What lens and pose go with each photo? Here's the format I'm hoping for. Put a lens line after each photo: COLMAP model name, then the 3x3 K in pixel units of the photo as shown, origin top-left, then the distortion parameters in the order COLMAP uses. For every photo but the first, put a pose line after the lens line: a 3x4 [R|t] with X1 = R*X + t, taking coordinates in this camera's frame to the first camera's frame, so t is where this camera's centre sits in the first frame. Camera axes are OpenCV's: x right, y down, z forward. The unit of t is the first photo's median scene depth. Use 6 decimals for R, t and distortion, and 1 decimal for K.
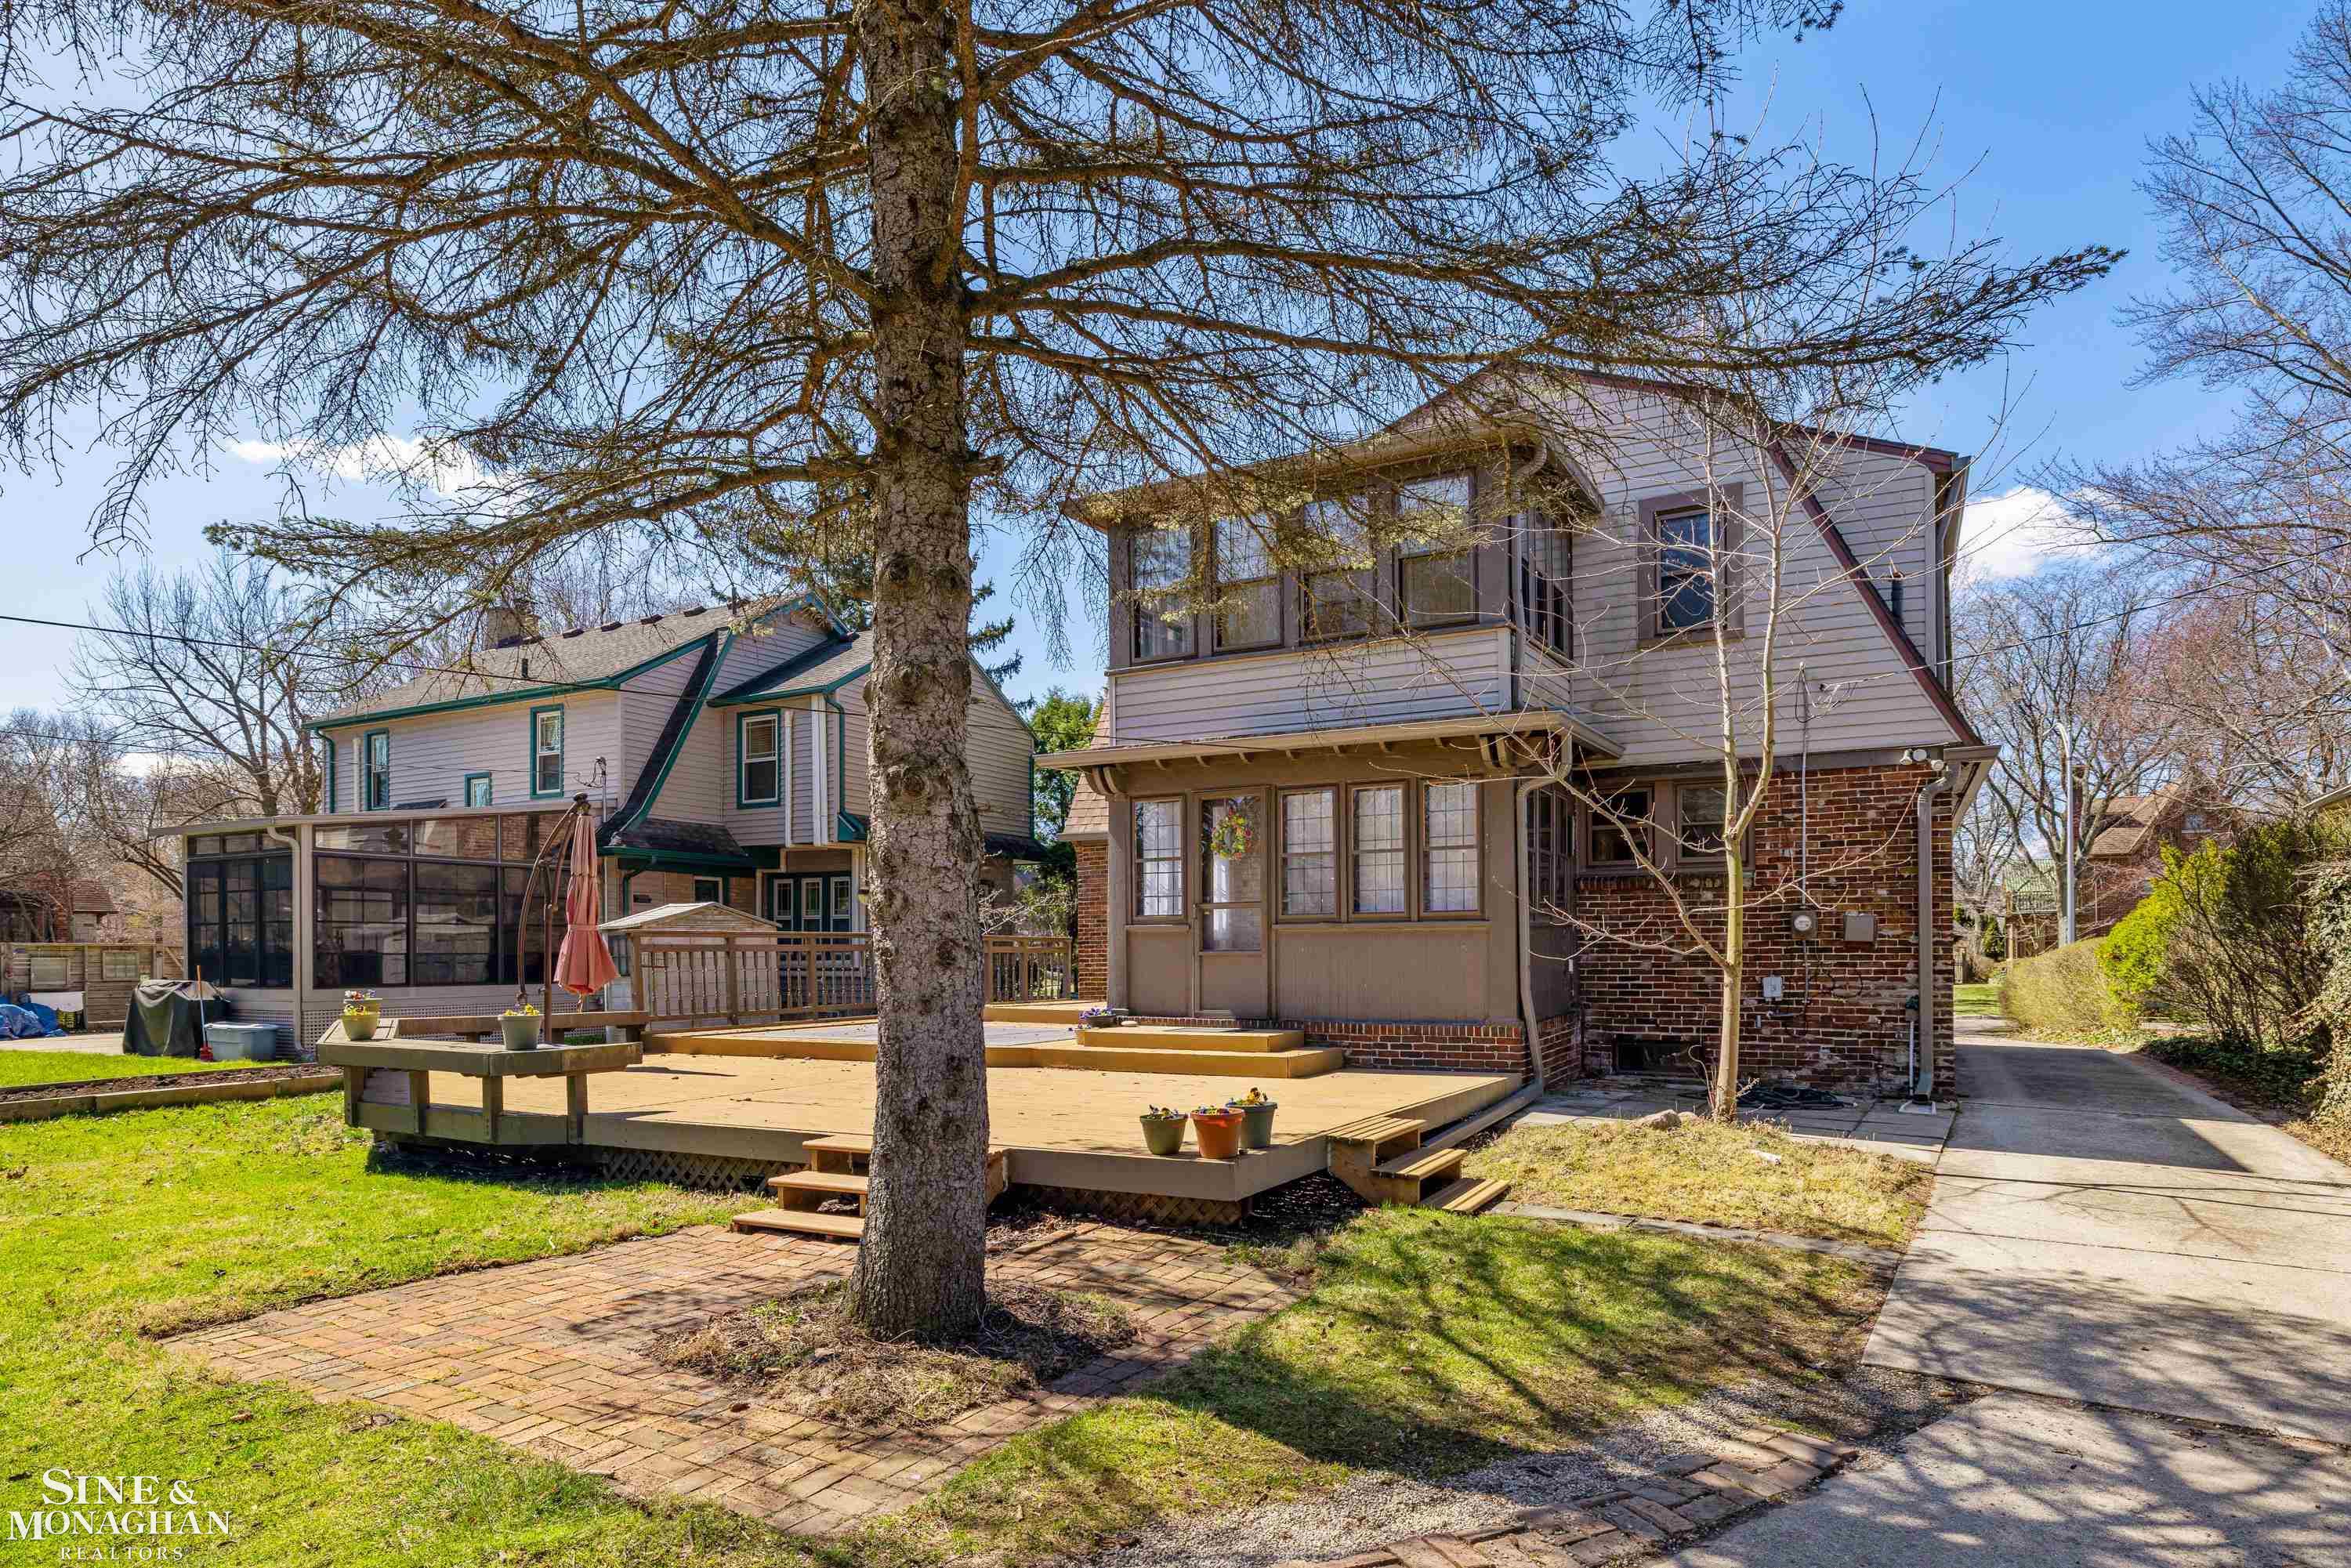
lens RADIAL K [[1287.0, 0, 1231.2], [0, 1287.0, 957.2], [0, 0, 1]] dist [0.003926, -0.003012]
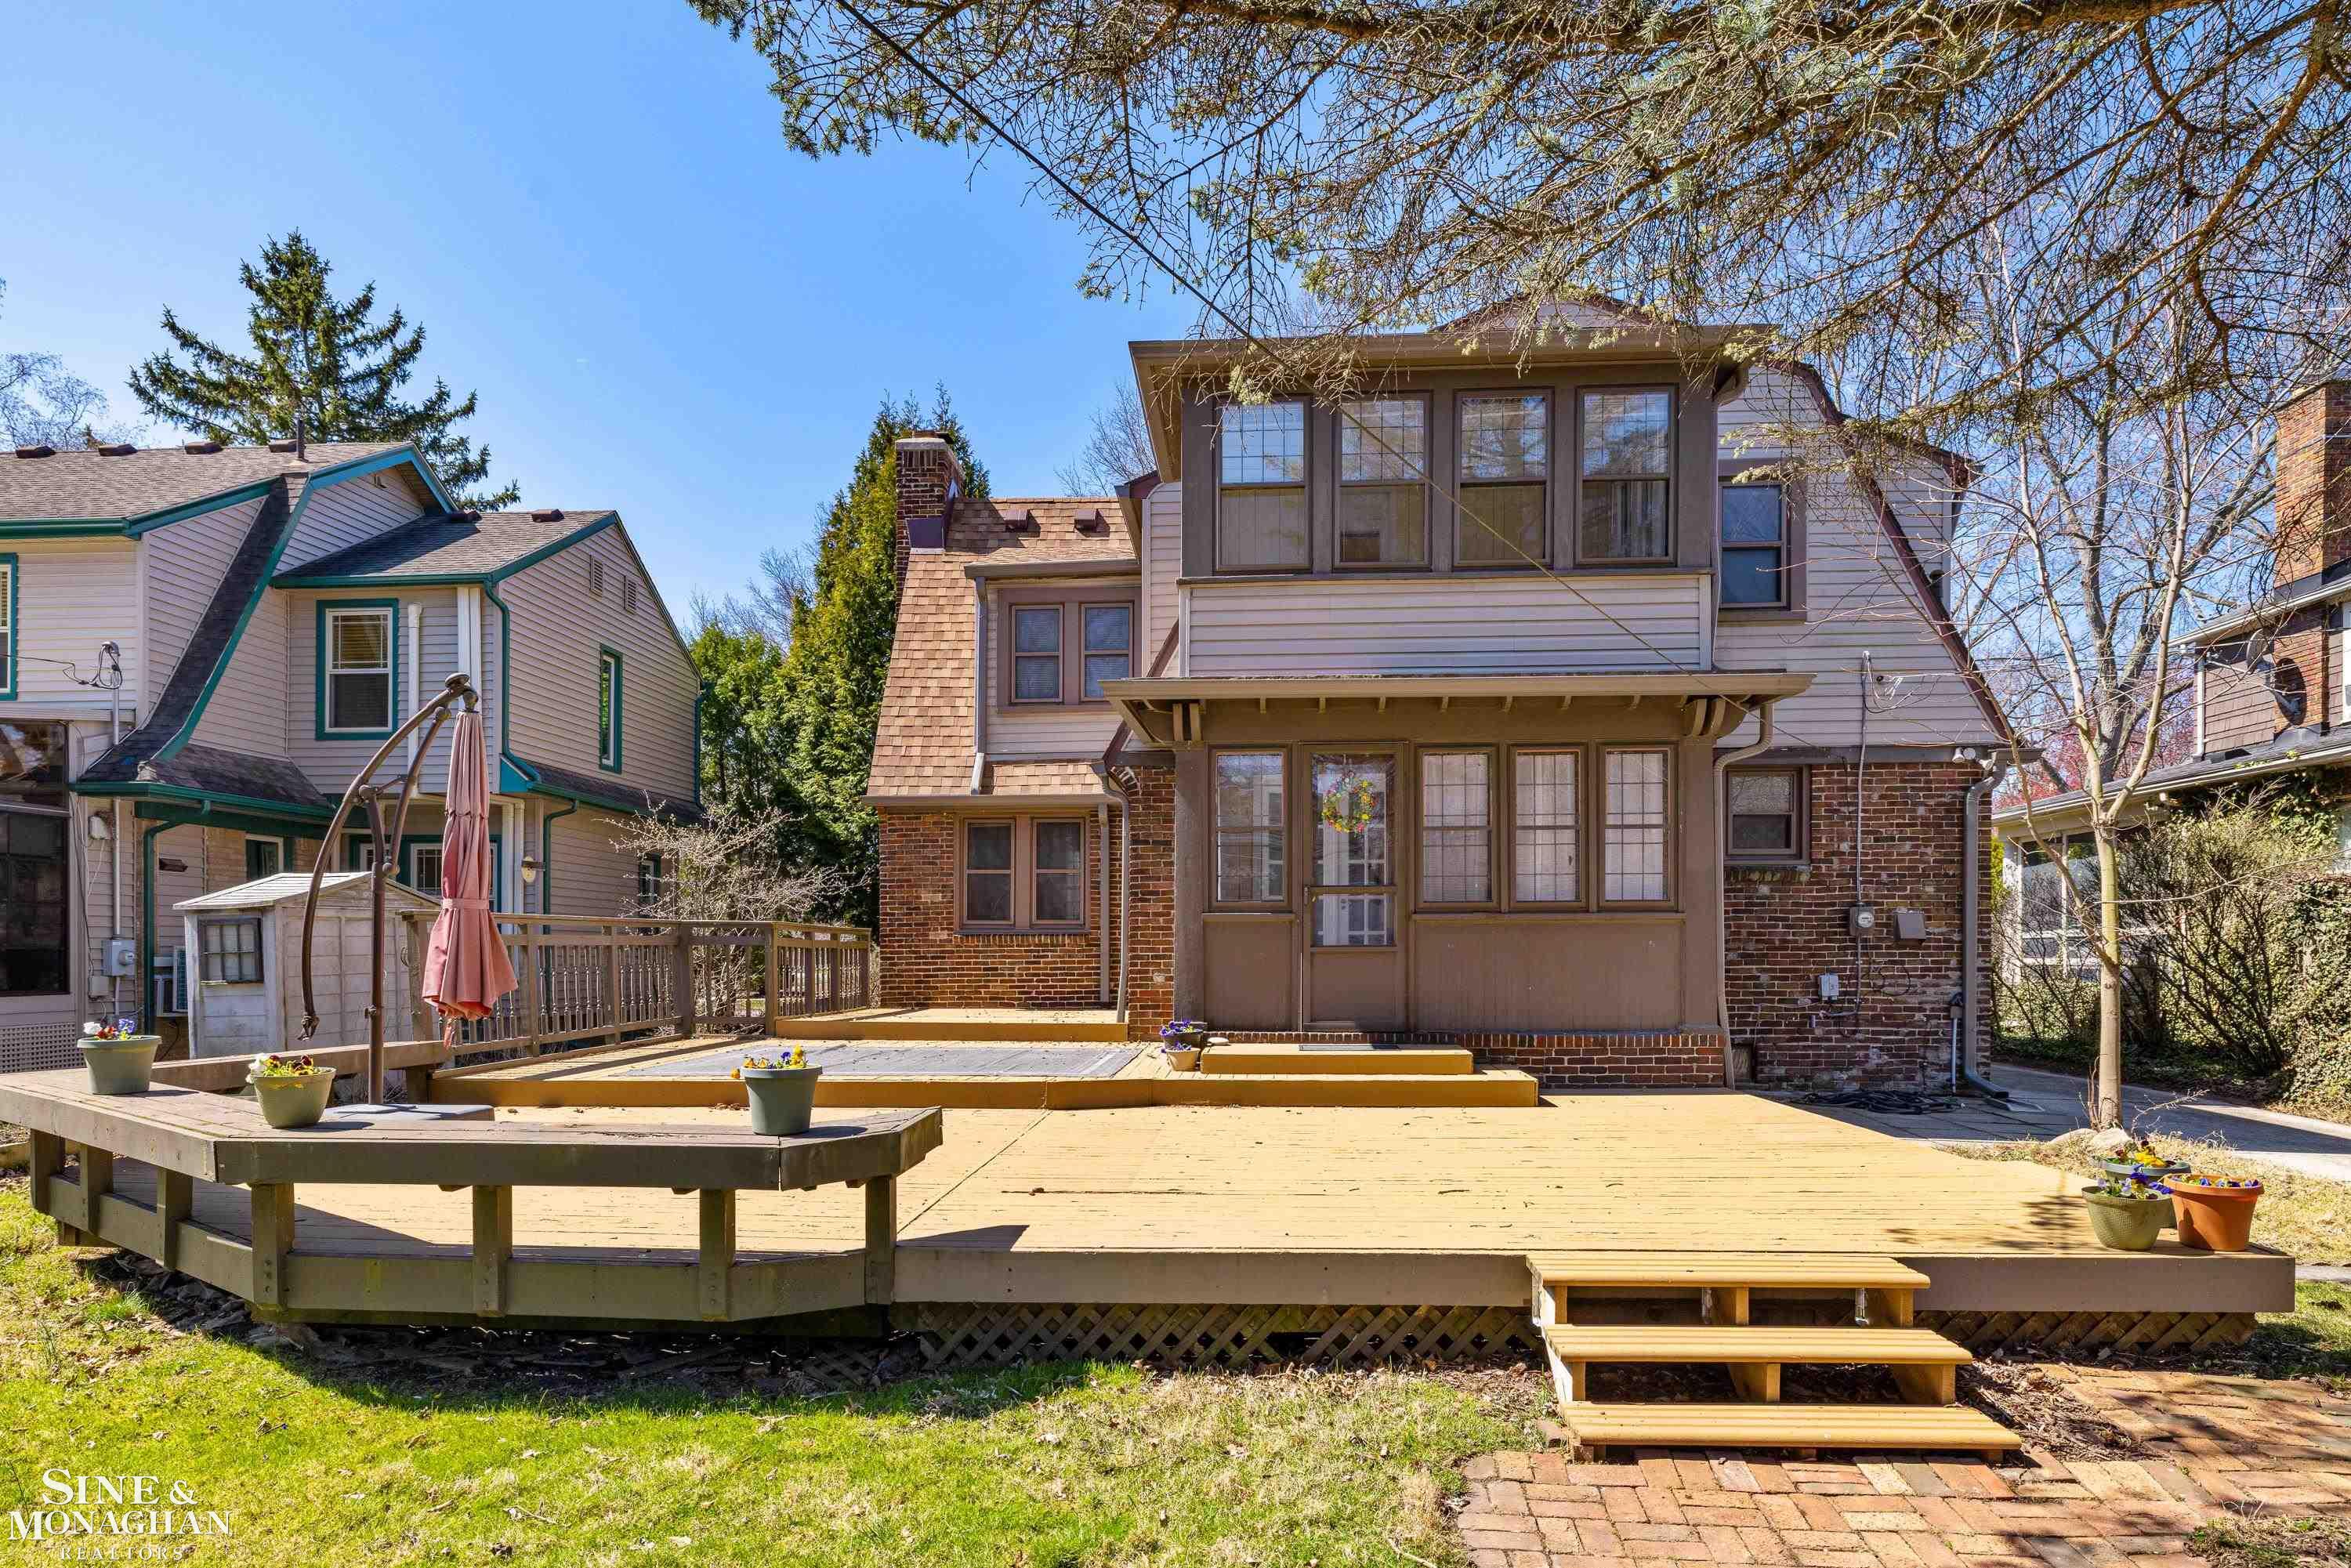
lens RADIAL K [[1287.0, 0, 1172.0], [0, 1287.0, 955.3], [0, 0, 1]] dist [0.003926, -0.003012]
pose [[0.915253, 0.000323, 0.402879, -0.418977], [-0.000657, 1.000000, 0.000691, 0.000136], [-0.402879, -0.000897, 0.915253, 0.314601]]
